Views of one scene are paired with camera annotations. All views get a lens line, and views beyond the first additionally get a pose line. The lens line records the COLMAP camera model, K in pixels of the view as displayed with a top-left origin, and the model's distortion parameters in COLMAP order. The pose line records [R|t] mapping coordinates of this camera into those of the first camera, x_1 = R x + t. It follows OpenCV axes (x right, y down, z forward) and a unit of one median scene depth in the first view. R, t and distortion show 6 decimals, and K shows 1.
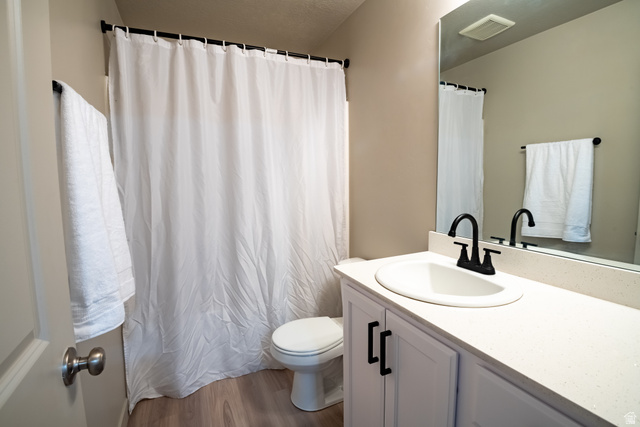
lens RADIAL K [[300.5, 0, 320.7], [0, 300.5, 206.1], [0, 0, 1]] dist [-0.001811, -0.000324]
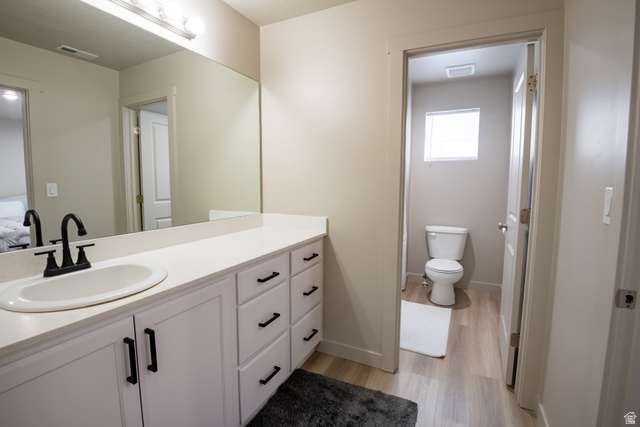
lens RADIAL K [[300.5, 0, 320.7], [0, 300.5, 206.1], [0, 0, 1]] dist [-0.001811, -0.000324]
pose [[-0.627493, -0.049600, 0.777040, -0.770284], [0.075885, 0.989322, 0.124430, -0.060534], [-0.774915, 0.137045, -0.617029, 0.976612]]
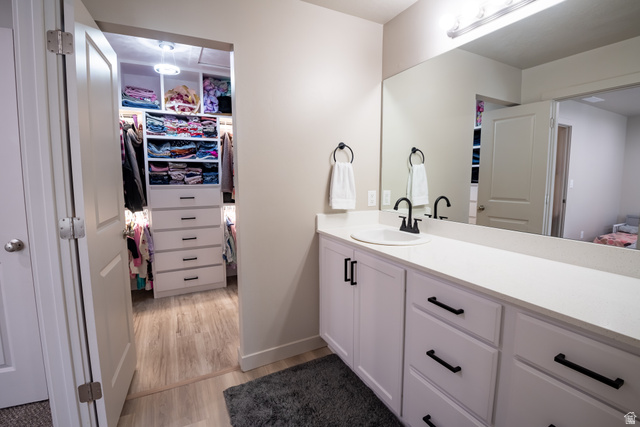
lens RADIAL K [[300.5, 0, 320.7], [0, 300.5, 206.1], [0, 0, 1]] dist [-0.001811, -0.000324]
pose [[0.998040, 0.014101, 0.060965, -0.079248], [-0.015057, 0.999770, 0.015248, 0.055187], [-0.060736, -0.016136, 0.998023, -0.643929]]
